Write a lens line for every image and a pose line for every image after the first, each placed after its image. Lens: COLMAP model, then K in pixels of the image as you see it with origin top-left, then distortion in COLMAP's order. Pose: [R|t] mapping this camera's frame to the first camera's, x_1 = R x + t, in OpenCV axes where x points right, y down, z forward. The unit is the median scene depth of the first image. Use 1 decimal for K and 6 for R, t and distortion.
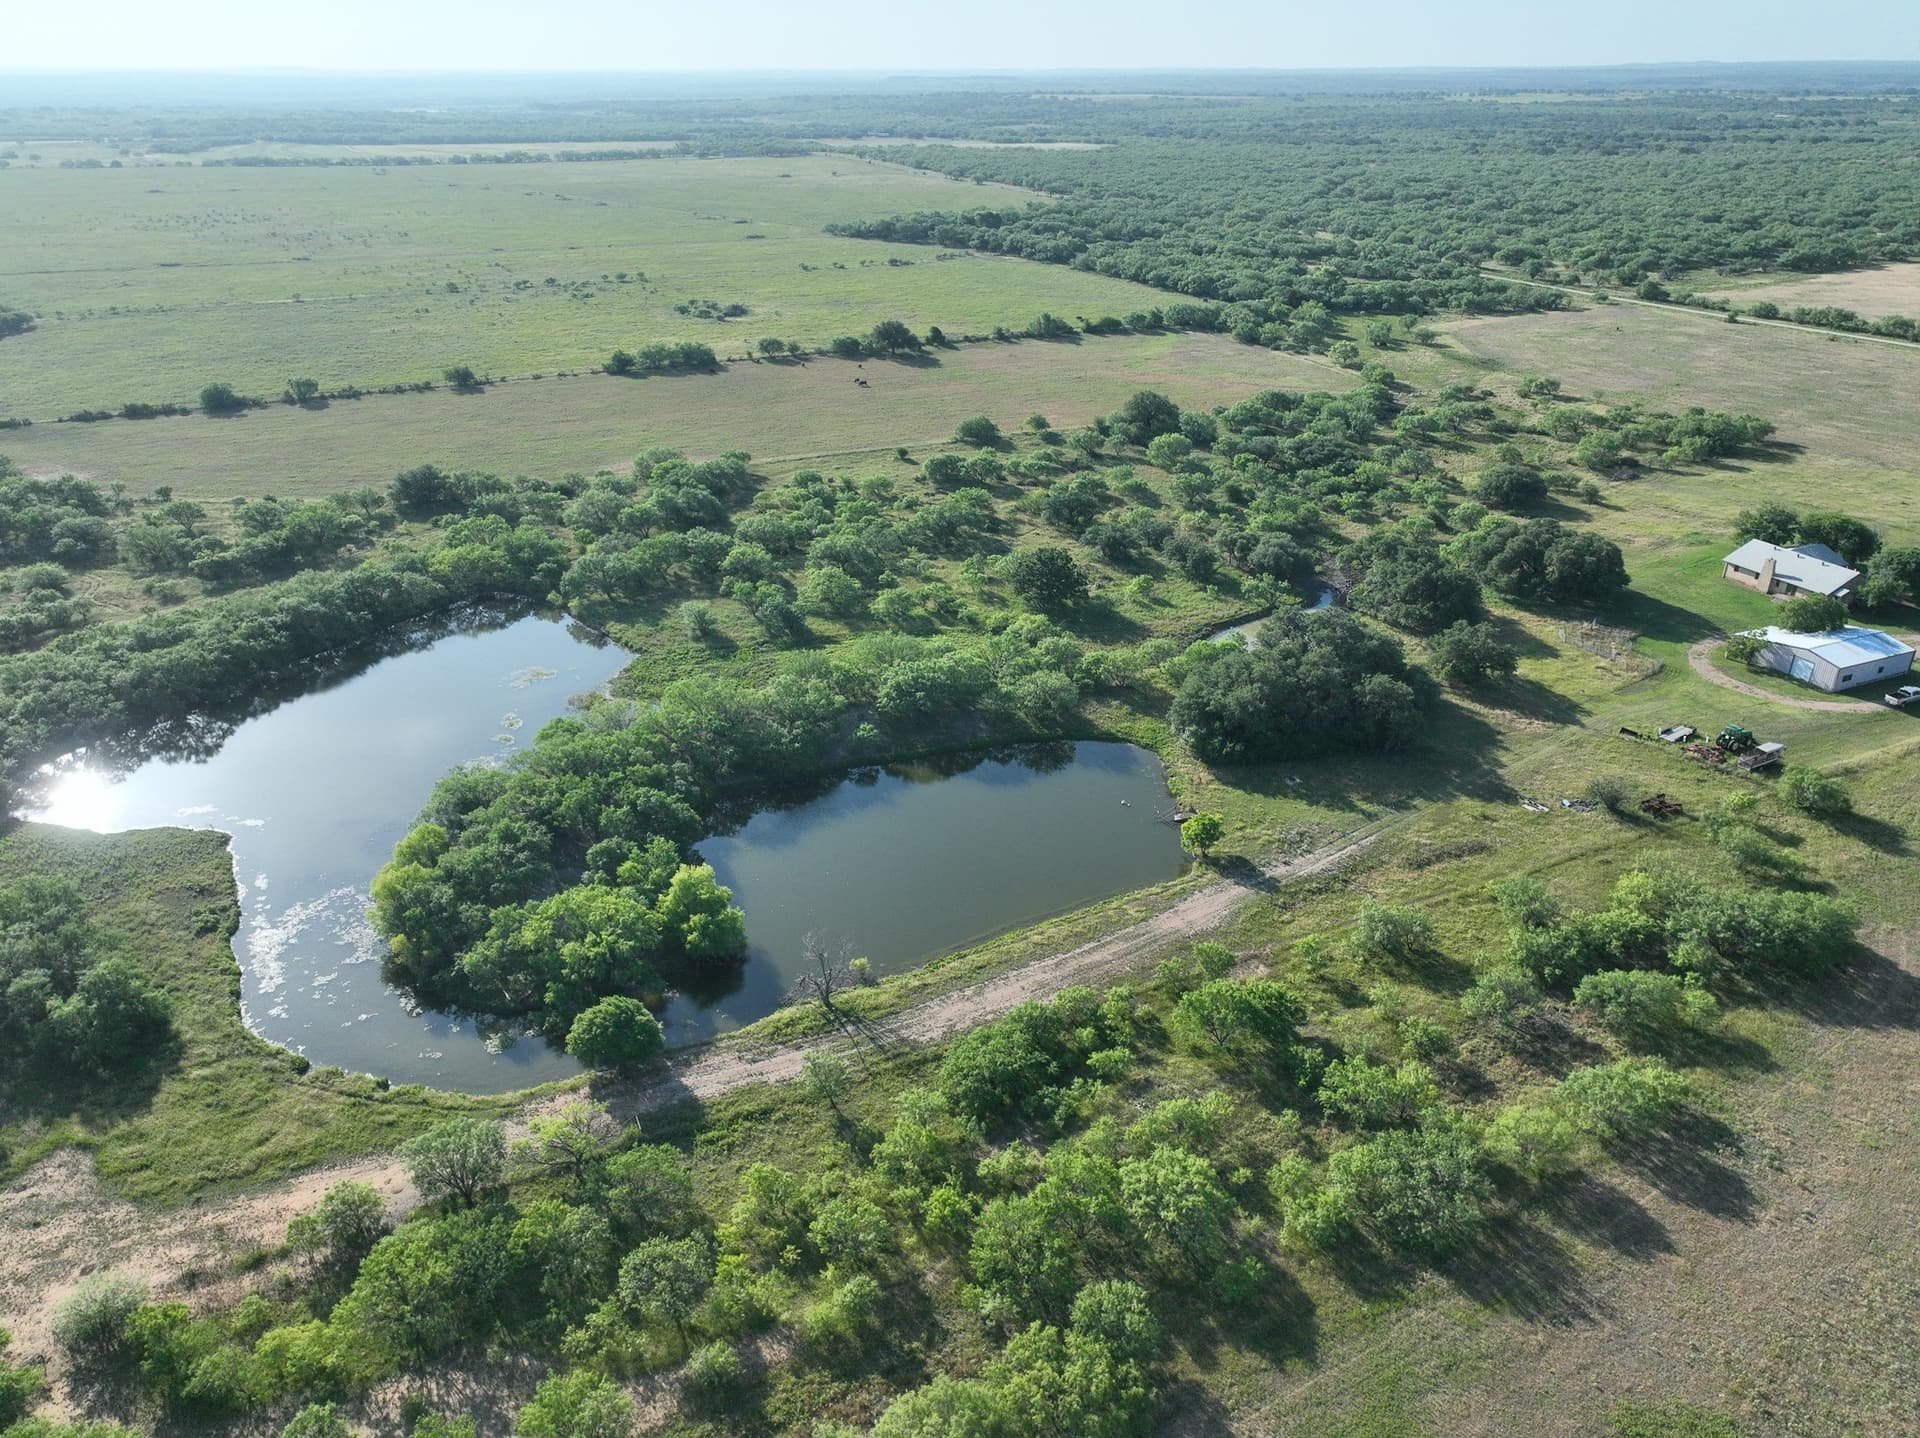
lens RADIAL K [[1365.9, 0, 971.0], [0, 1365.9, 704.2], [0, 0, 1]] dist [-0.002860, 0.022291]
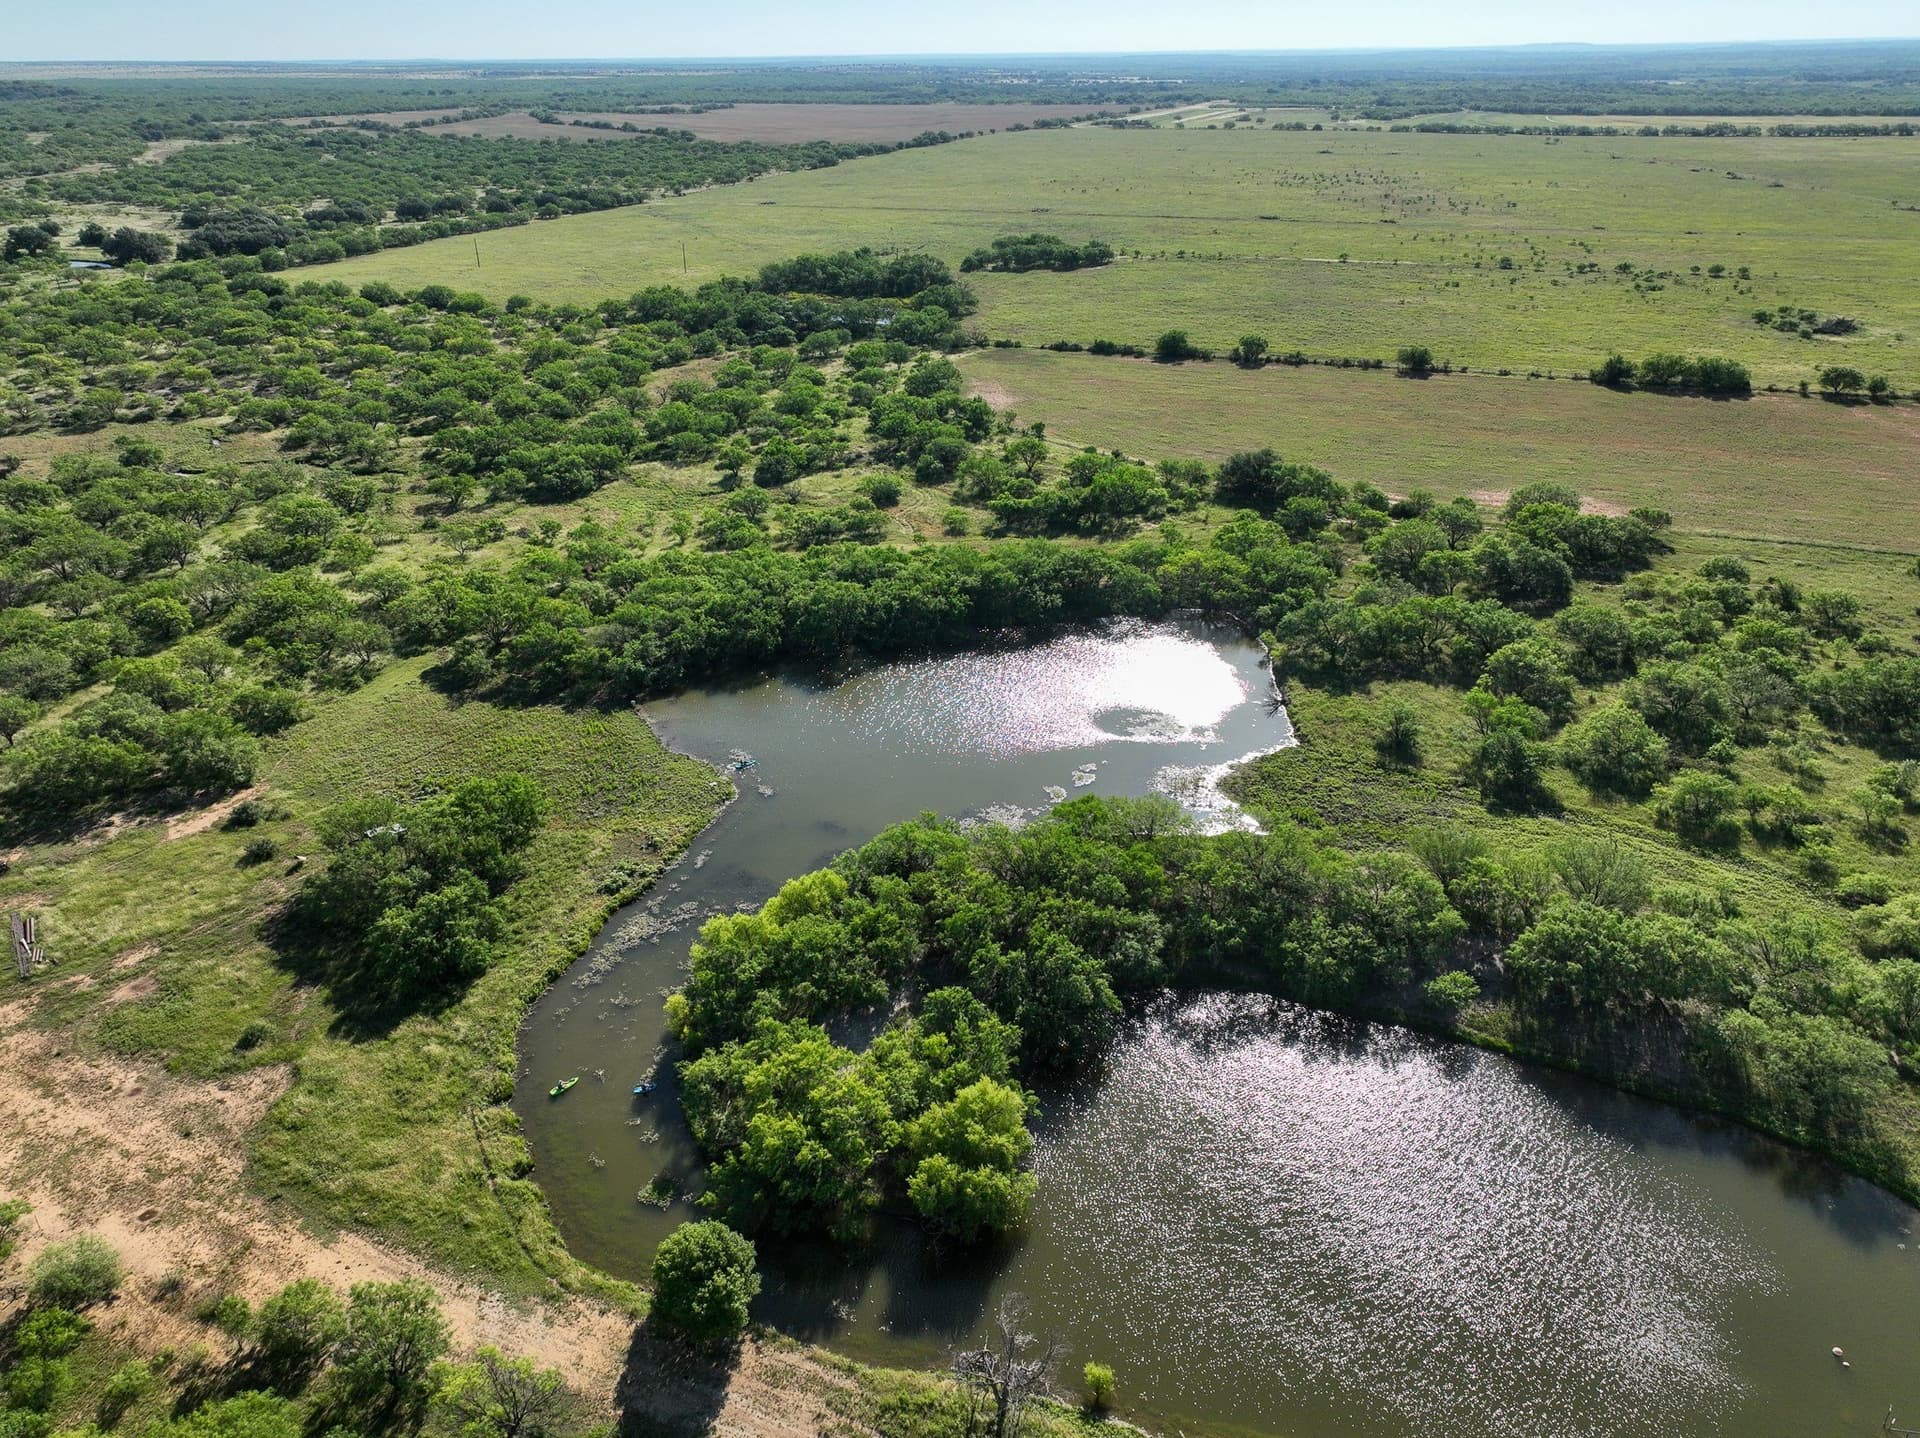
lens RADIAL K [[1365.9, 0, 954.1], [0, 1365.9, 699.5], [0, 0, 1]] dist [-0.002860, 0.022291]
pose [[0.689420, 0.306474, -0.656333, 0.091271], [-0.298783, 0.945730, 0.127762, -0.077228], [0.659870, 0.108020, 0.743575, 0.238103]]
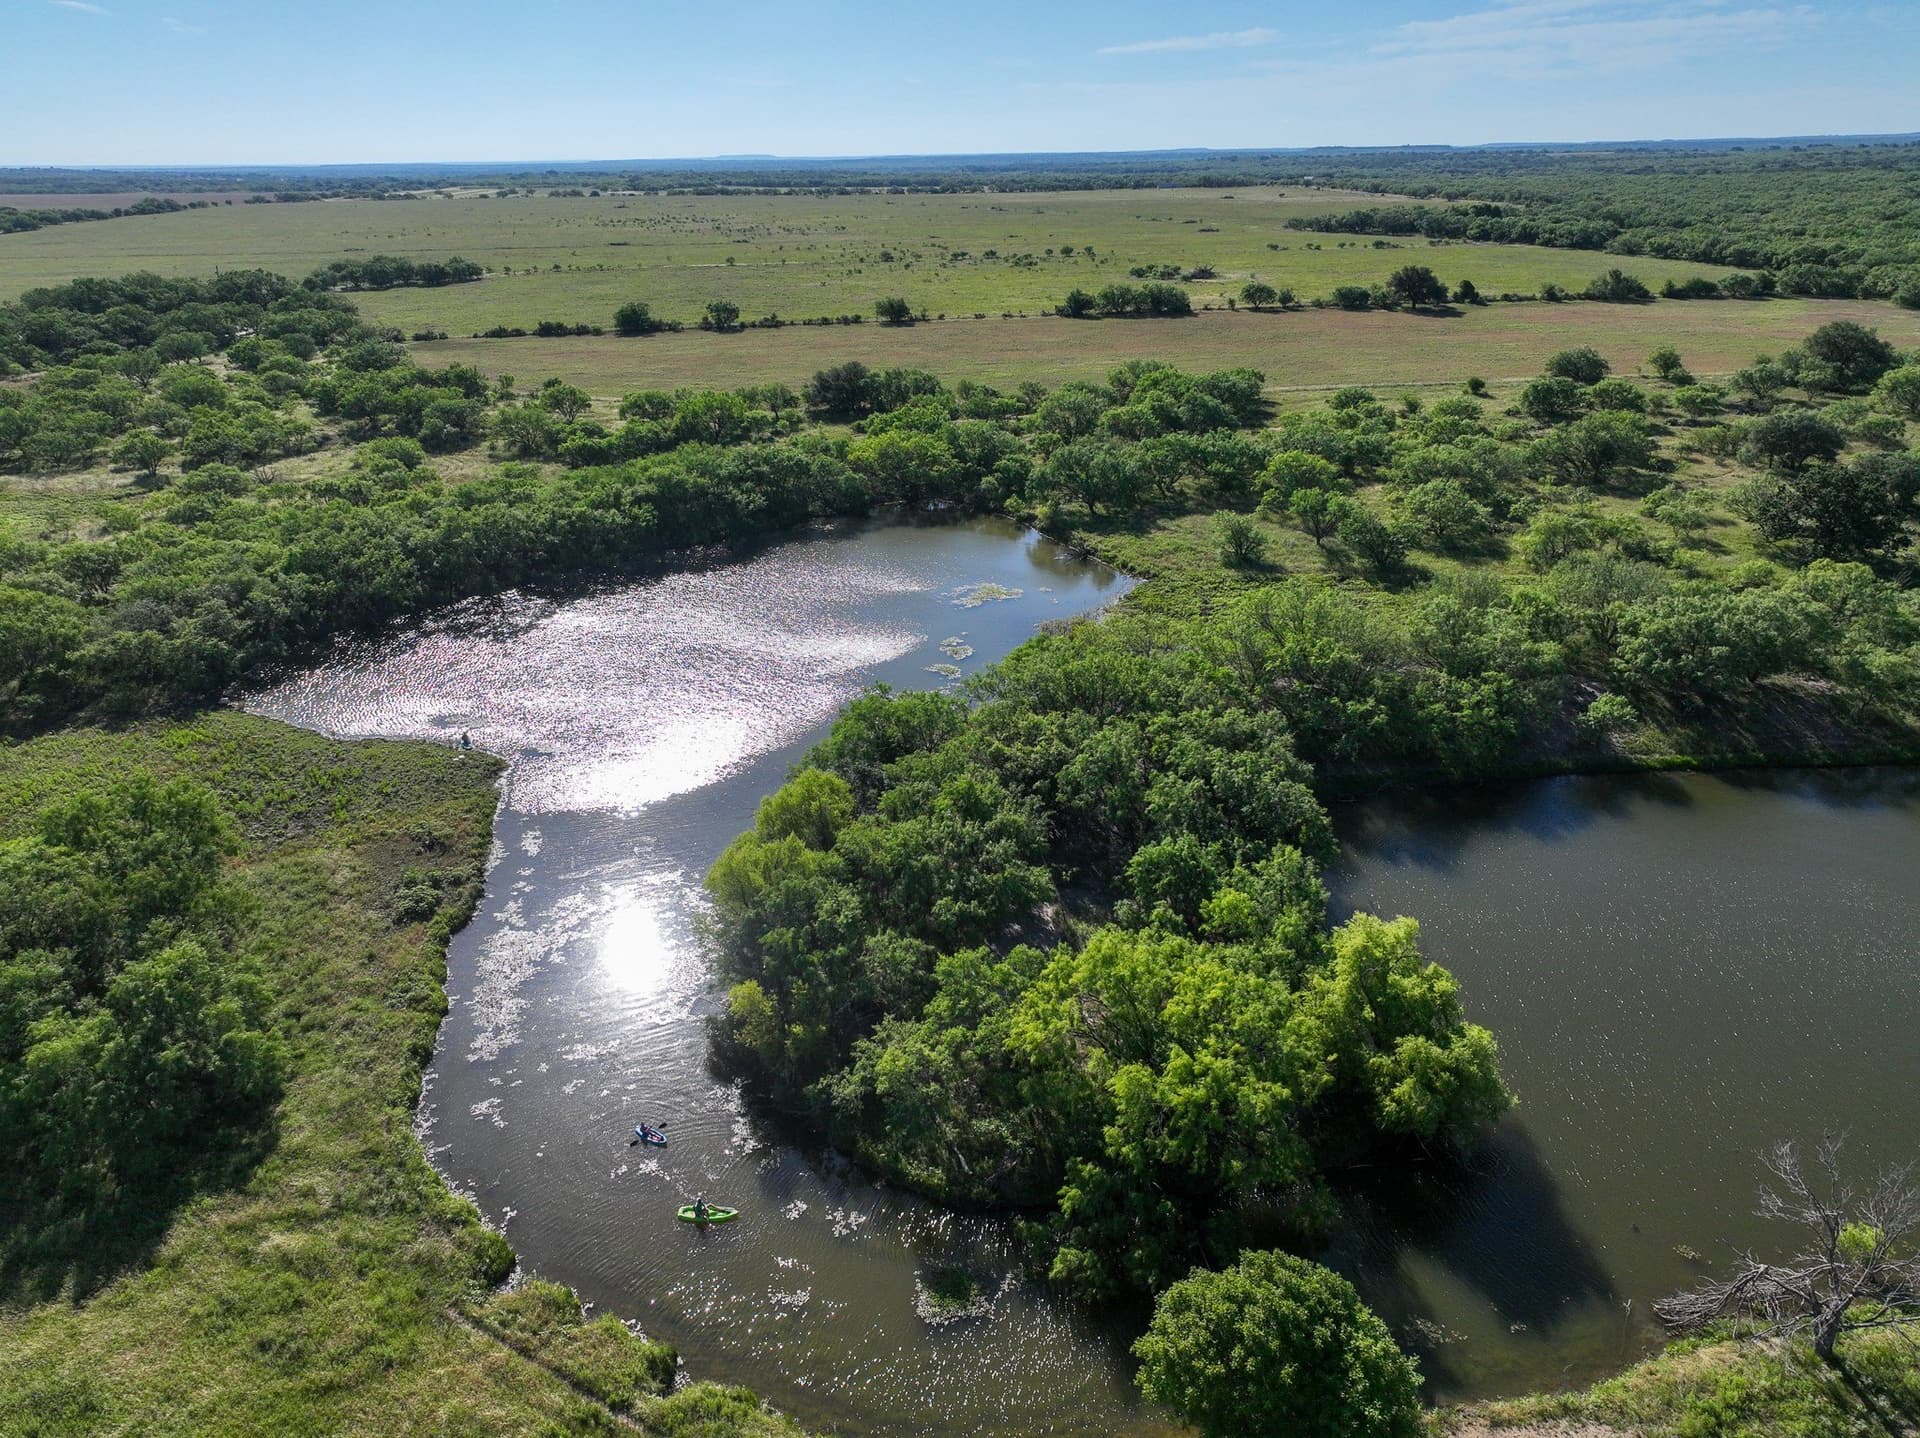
lens RADIAL K [[1365.9, 0, 961.7], [0, 1365.9, 710.8], [0, 0, 1]] dist [-0.002860, 0.022291]
pose [[0.960044, 0.094038, -0.263574, -0.118066], [-0.106384, 0.993780, -0.032933, 0.042929], [0.258838, 0.059658, 0.964077, 0.285346]]
